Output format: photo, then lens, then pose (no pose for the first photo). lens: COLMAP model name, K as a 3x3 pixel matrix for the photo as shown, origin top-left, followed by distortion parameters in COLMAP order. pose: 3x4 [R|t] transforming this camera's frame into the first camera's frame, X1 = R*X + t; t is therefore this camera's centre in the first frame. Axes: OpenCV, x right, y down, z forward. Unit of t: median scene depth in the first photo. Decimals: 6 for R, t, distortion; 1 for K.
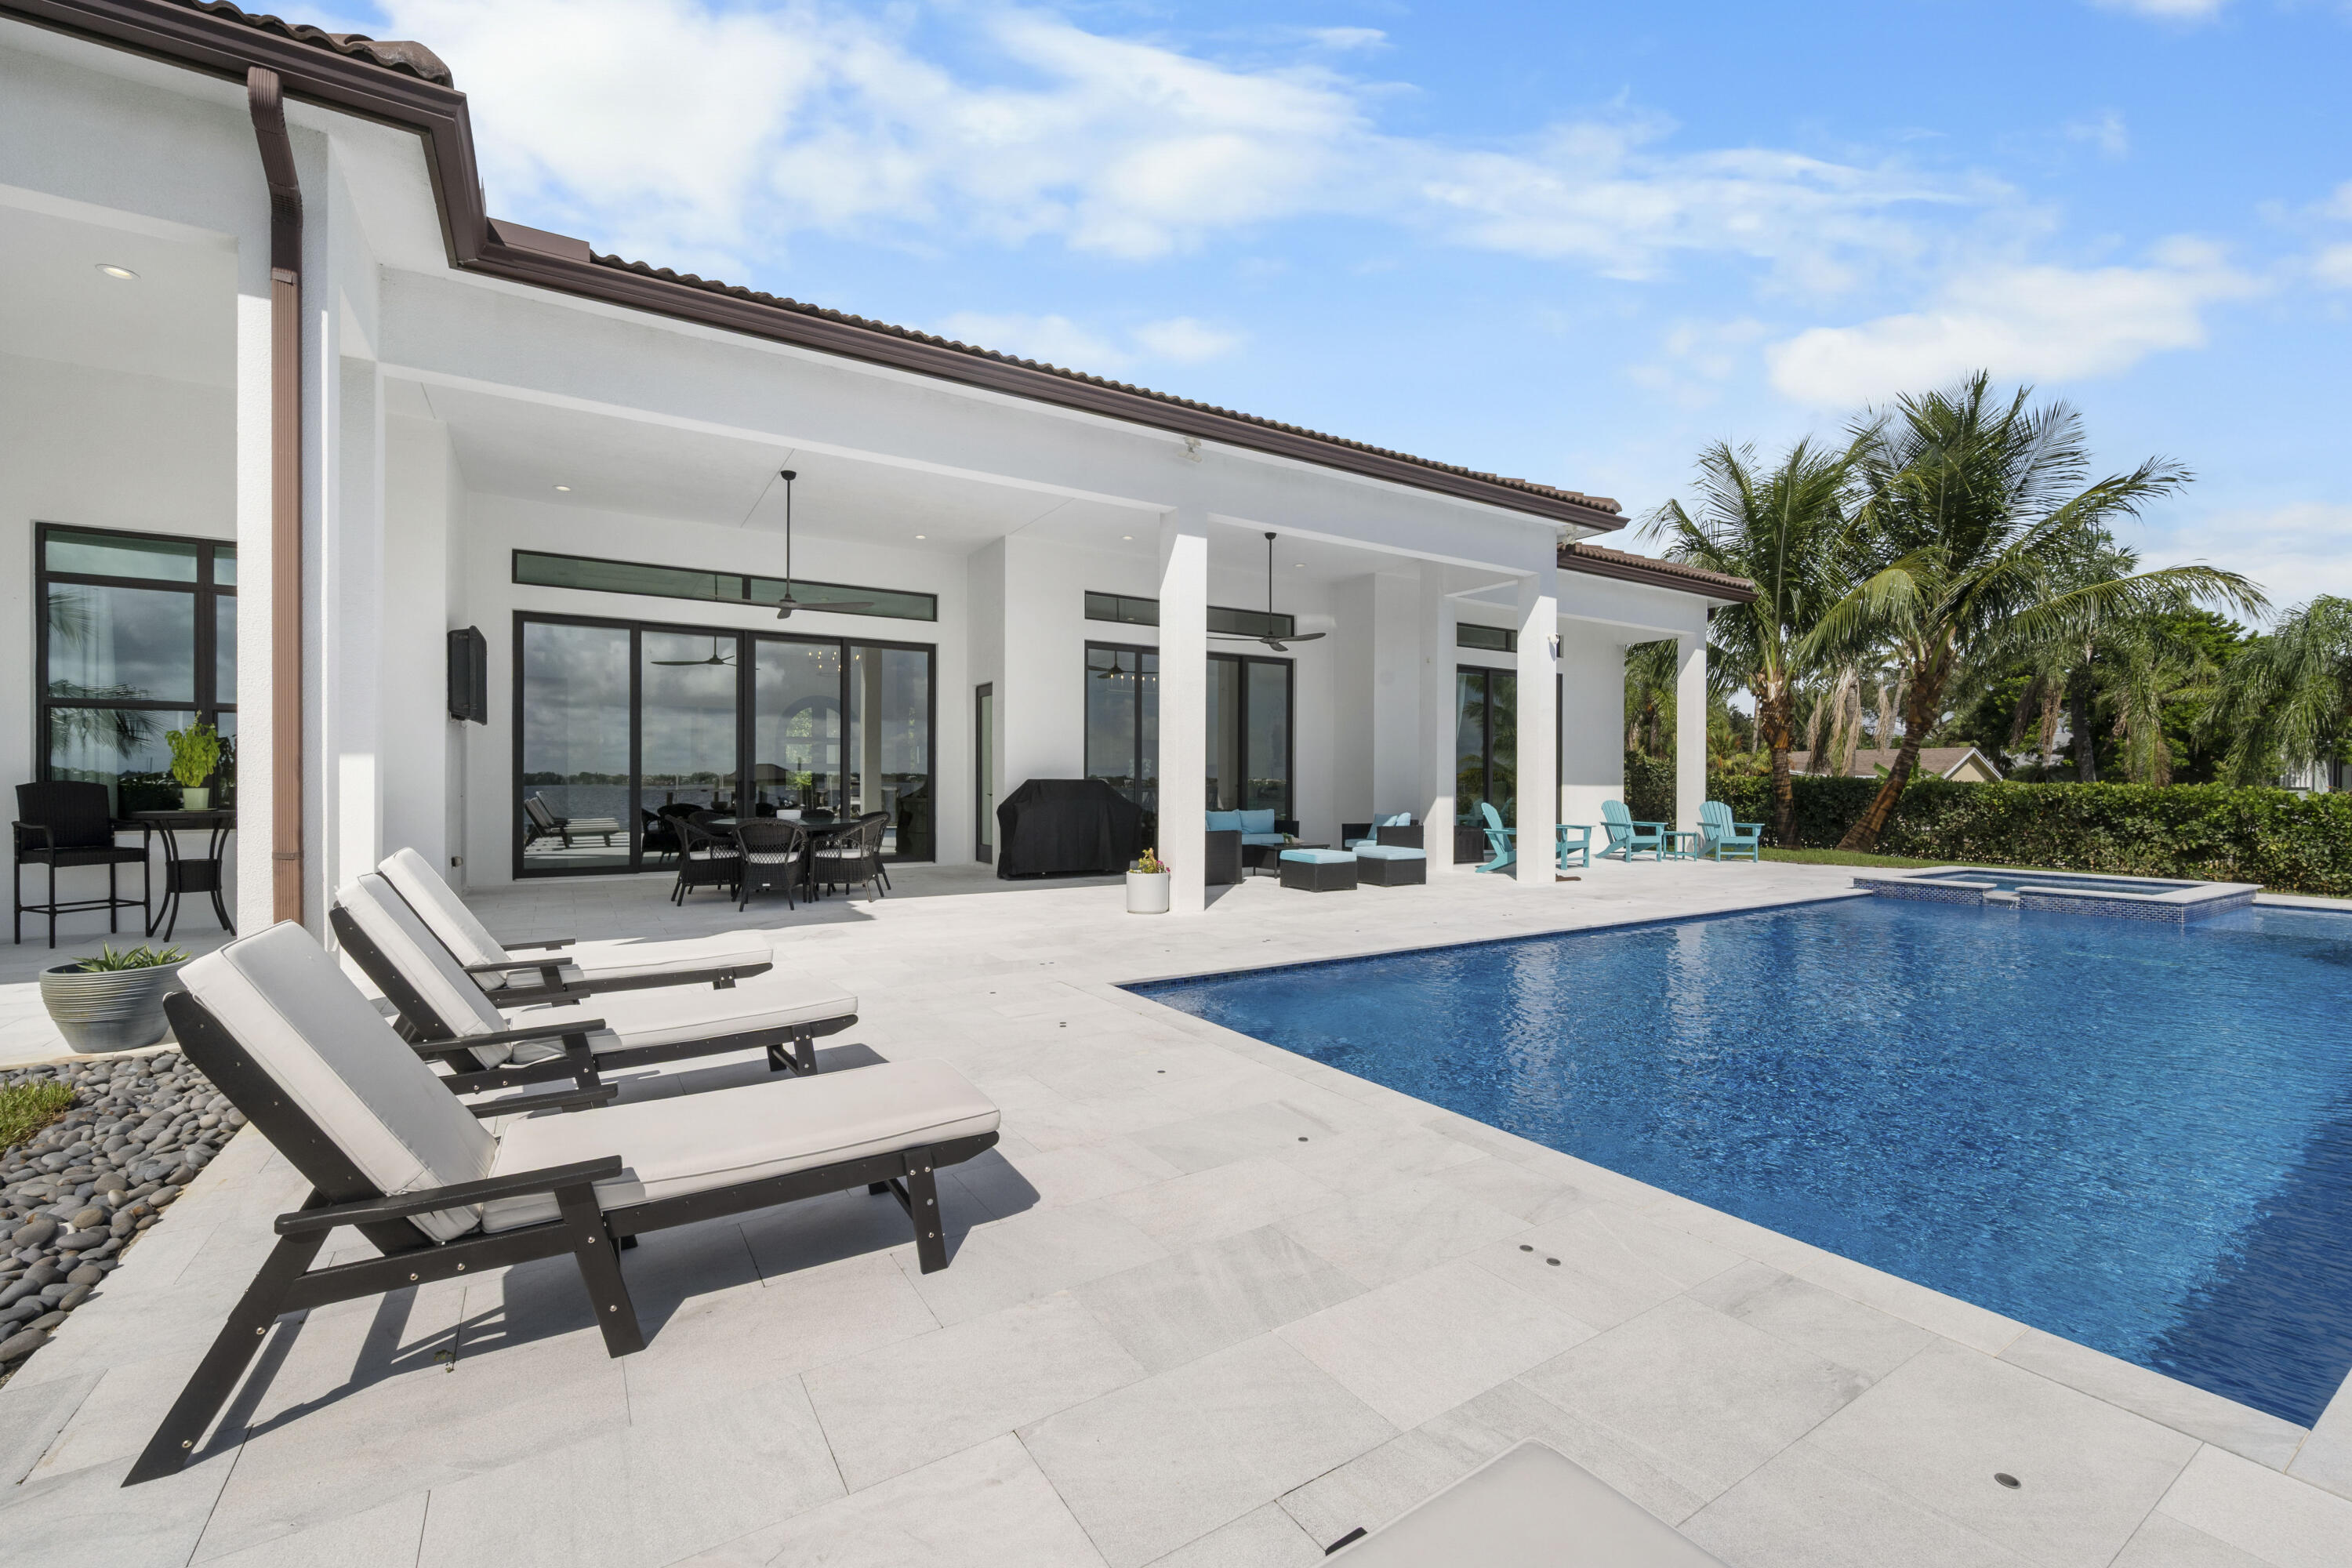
lens RADIAL K [[984.7, 0, 1180.2], [0, 984.7, 771.9], [0, 0, 1]] dist [0.001338, -0.000145]
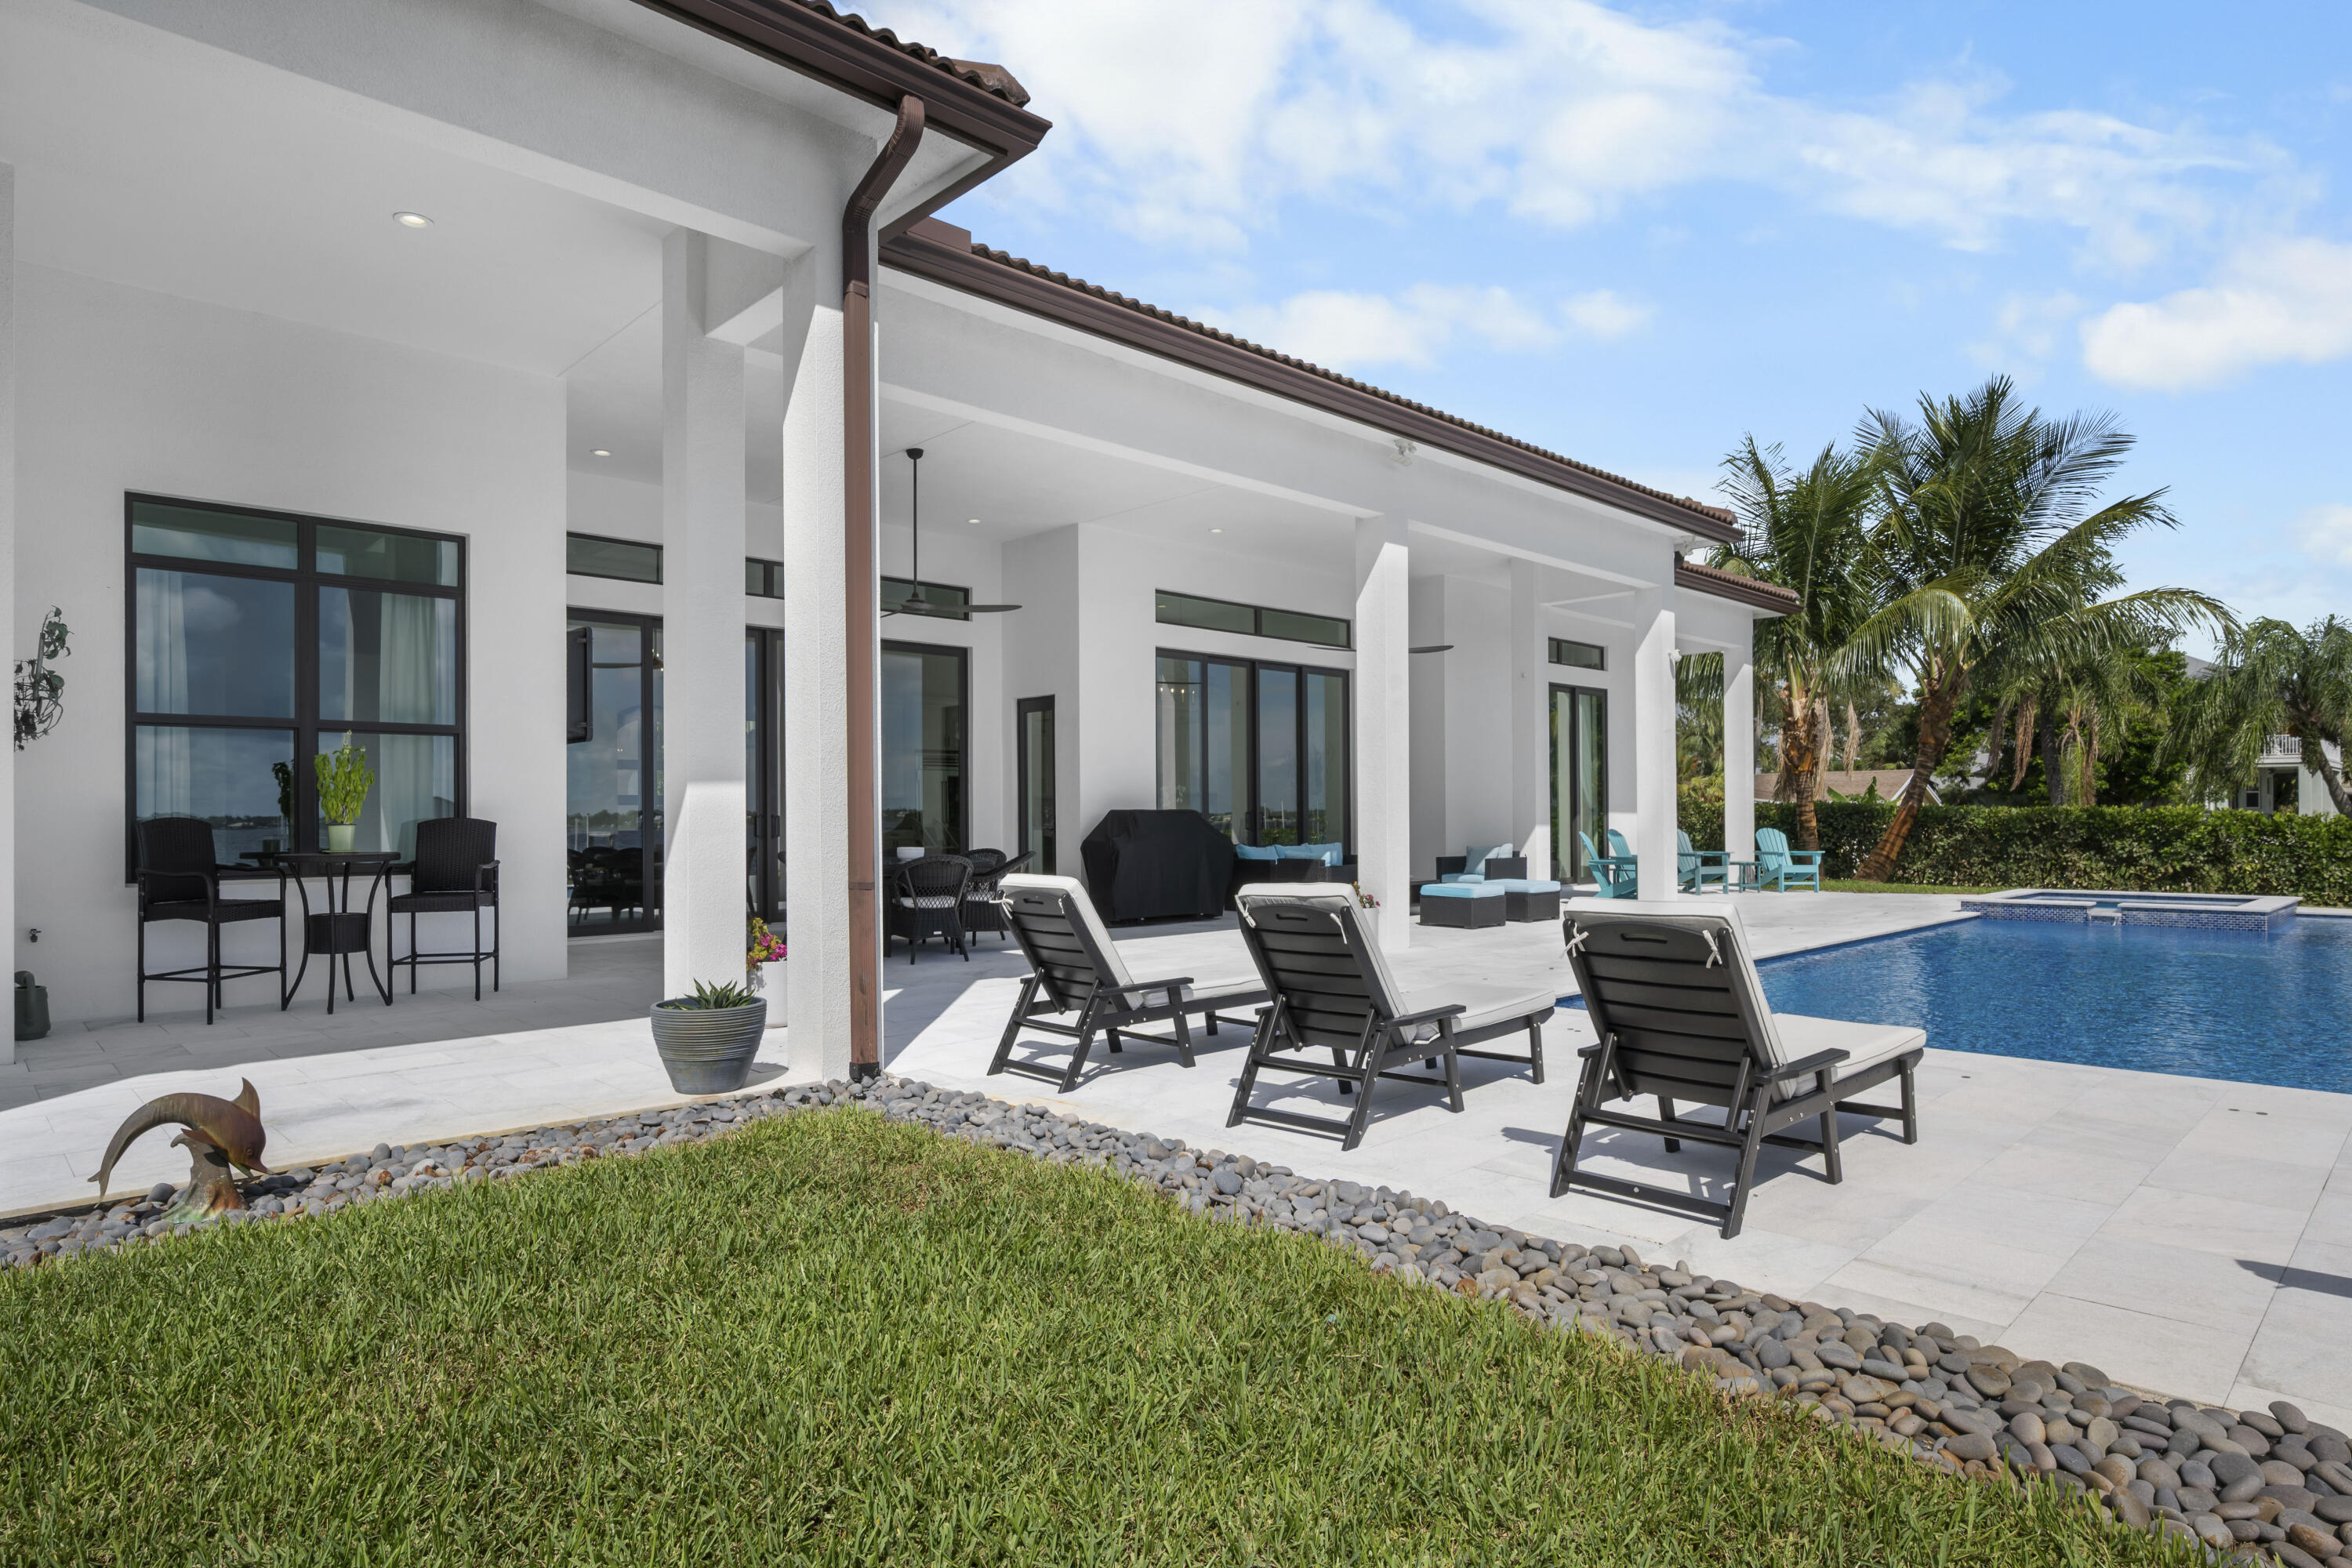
lens RADIAL K [[1311.1, 0, 1177.4], [0, 1311.1, 803.2], [0, 0, 1]] dist [-0.000801, -0.000484]
pose [[0.978621, -0.007849, 0.205523, -0.314029], [0.007997, 0.999968, 0.000110, 0.001760], [-0.205517, 0.001536, 0.978652, -0.117682]]
